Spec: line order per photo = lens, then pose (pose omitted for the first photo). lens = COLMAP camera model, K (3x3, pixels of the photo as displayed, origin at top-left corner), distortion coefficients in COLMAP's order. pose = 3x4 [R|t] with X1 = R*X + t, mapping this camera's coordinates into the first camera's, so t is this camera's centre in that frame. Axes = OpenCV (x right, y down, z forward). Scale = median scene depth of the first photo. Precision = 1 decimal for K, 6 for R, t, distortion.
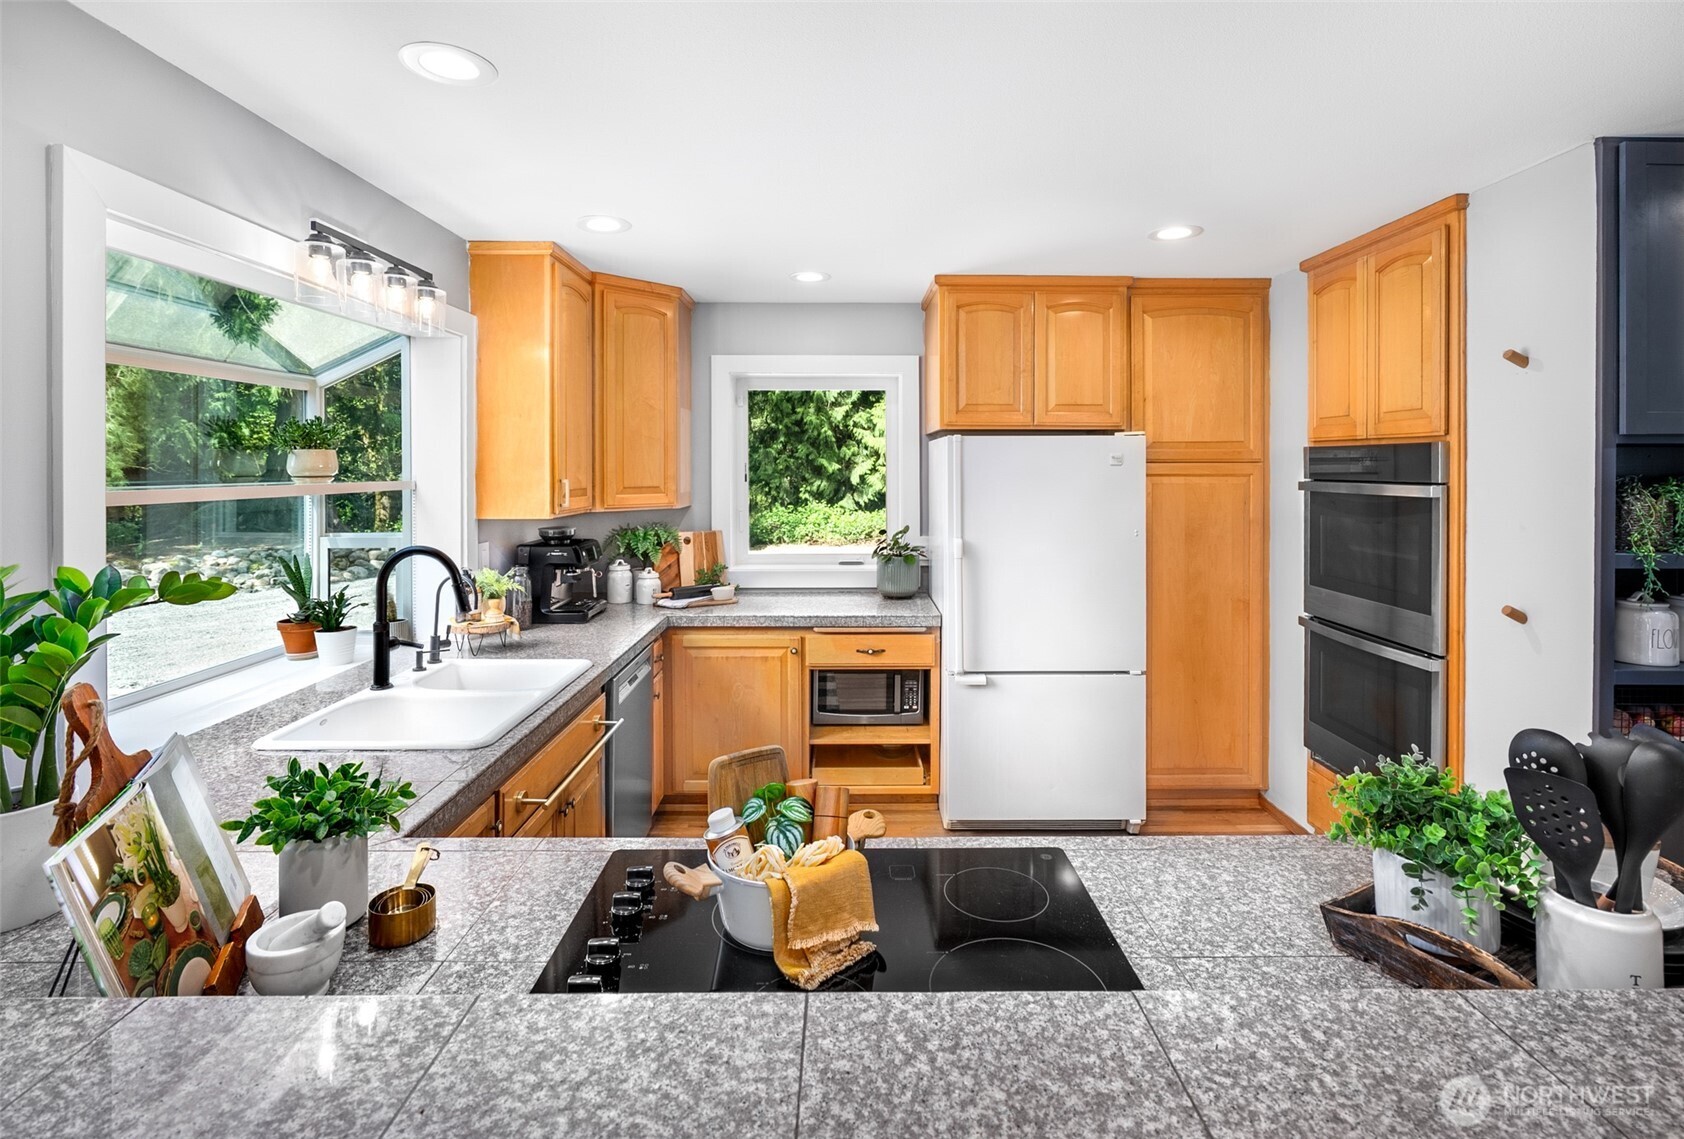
lens RADIAL K [[800.0, 0, 850.7], [0, 800.0, 470.7], [0, 0, 1]] dist [-0.000506, 0.000259]
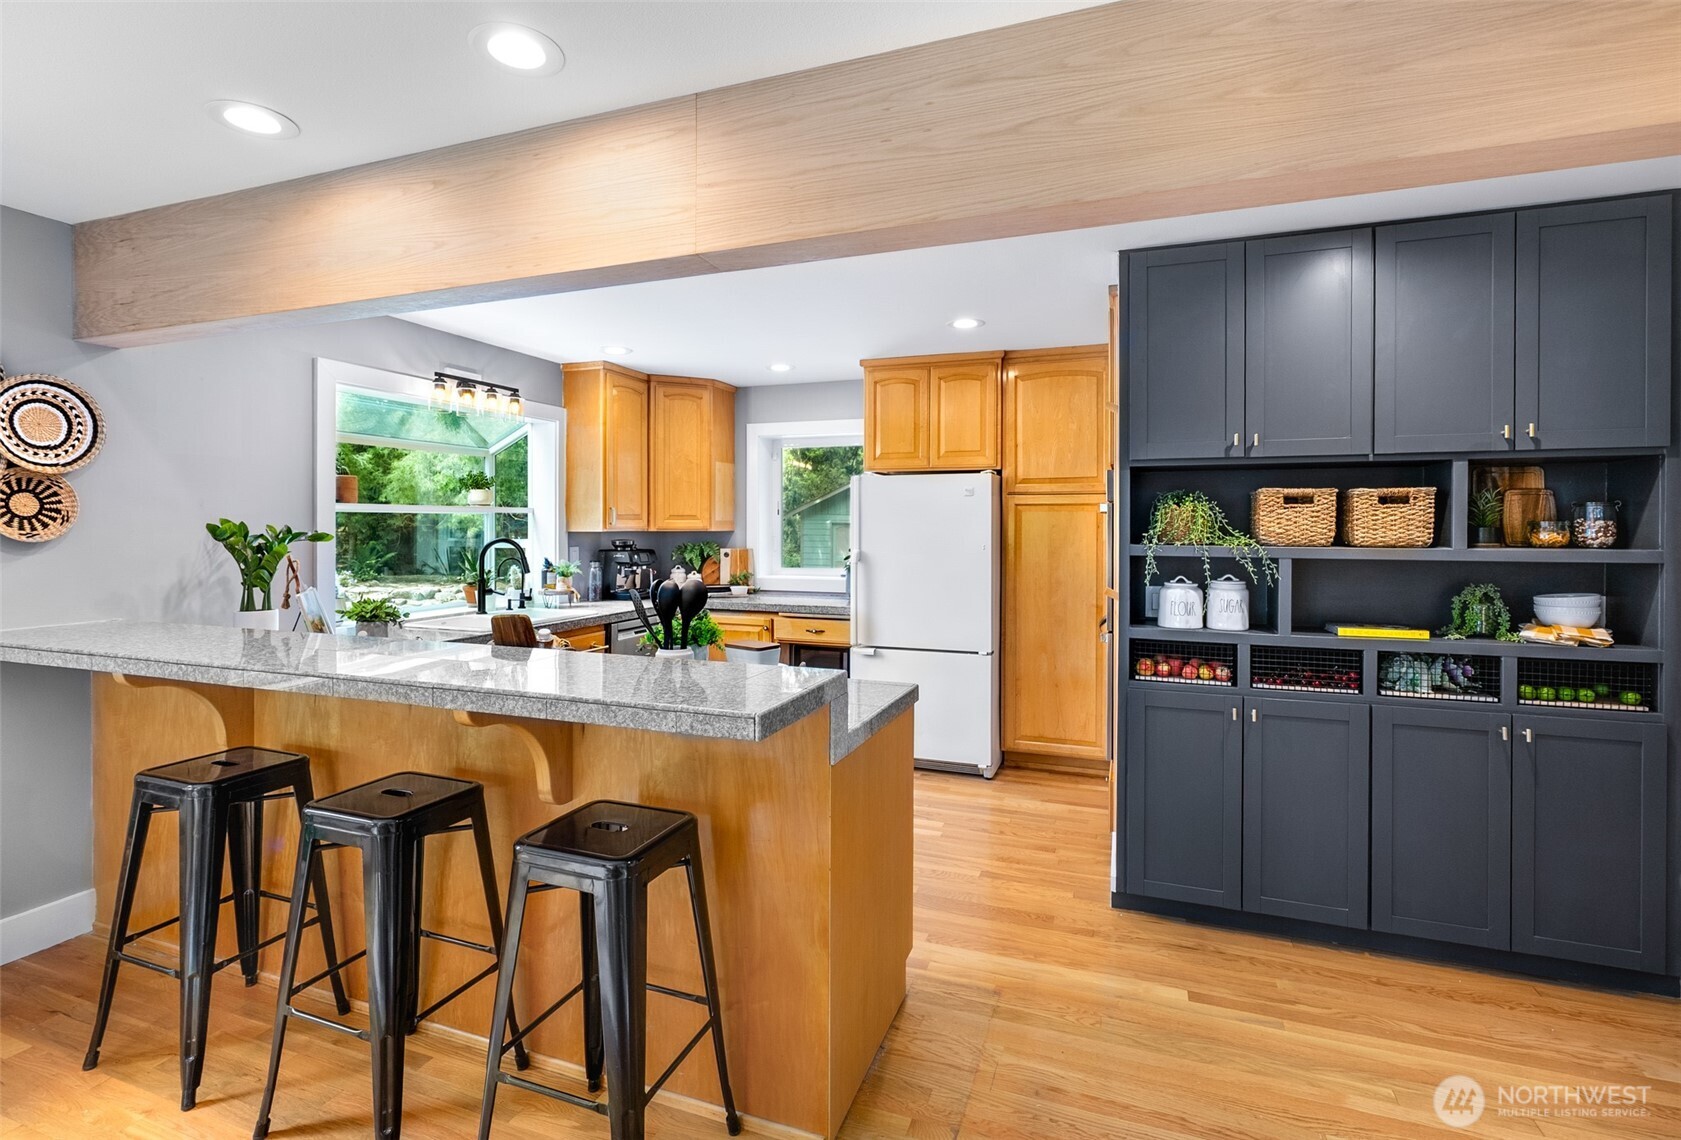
lens RADIAL K [[785.6, 0, 836.3], [0, 785.6, 530.3], [0, 0, 1]] dist [0.003731, 0.000671]
pose [[0.932064, 0.005837, -0.362245, 0.558122], [-0.004966, 0.999982, 0.003335, 0.043293], [0.362258, -0.001310, 0.932077, -0.273326]]
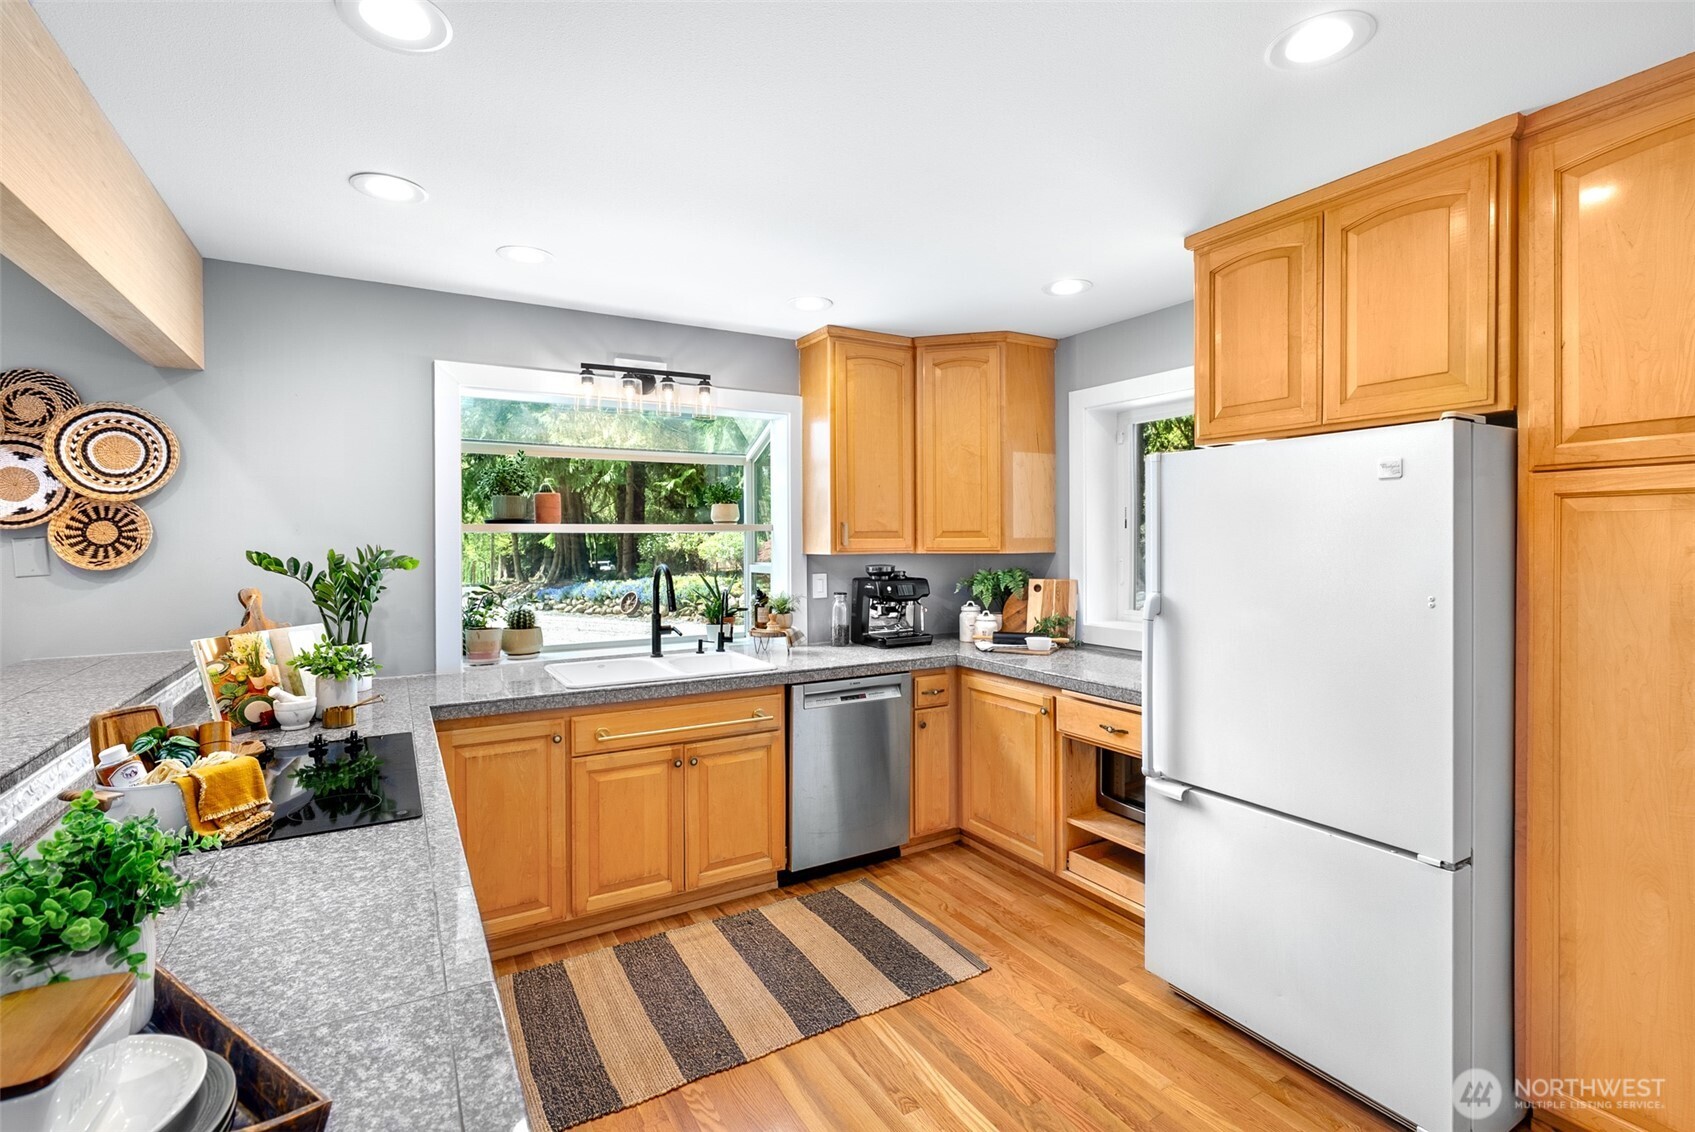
lens RADIAL K [[780.6, 0, 843.5], [0, 780.6, 545.4], [0, 0, 1]] dist [-0.002421, 0.000074]
pose [[0.501496, 0.005036, -0.865145, 0.570066], [0.001026, 0.999979, 0.006416, 0.033377], [0.865159, -0.004105, 0.501481, 0.367011]]
